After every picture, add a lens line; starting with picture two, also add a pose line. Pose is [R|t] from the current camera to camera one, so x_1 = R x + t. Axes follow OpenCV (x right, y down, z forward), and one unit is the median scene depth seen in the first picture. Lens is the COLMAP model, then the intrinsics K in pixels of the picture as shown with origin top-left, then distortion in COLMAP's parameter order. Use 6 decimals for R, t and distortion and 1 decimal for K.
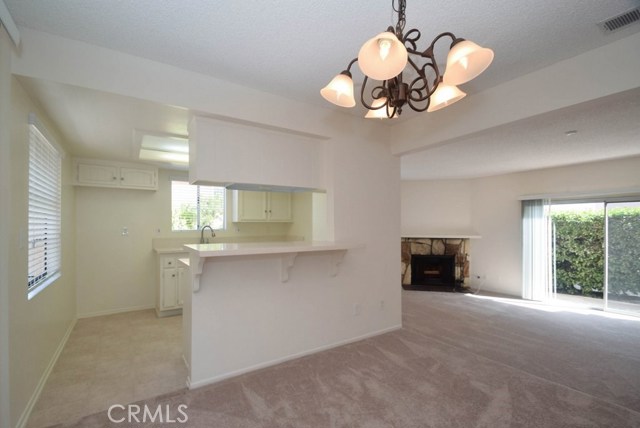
lens RADIAL K [[296.1, 0, 320.0], [0, 296.1, 214.0], [0, 0, 1]] dist [0.000037, -0.000216]
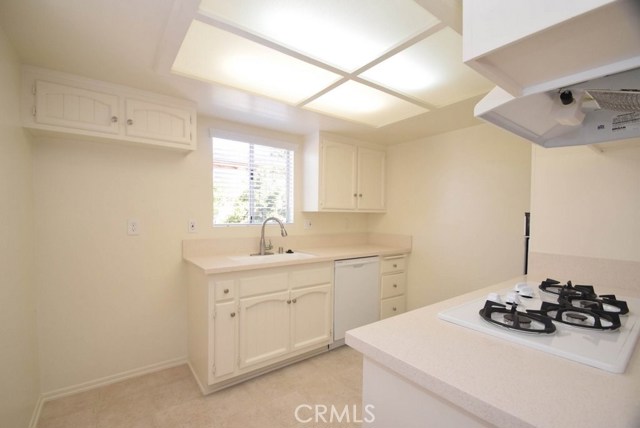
lens RADIAL K [[298.8, 0, 320.0], [0, 298.8, 214.0], [0, 0, 1]] dist [-0.000336, -0.000265]
pose [[0.999204, 0.019340, 0.034877, -0.345289], [-0.020764, 0.998947, 0.040911, 0.007873], [-0.034049, -0.041603, 0.998554, 0.458425]]
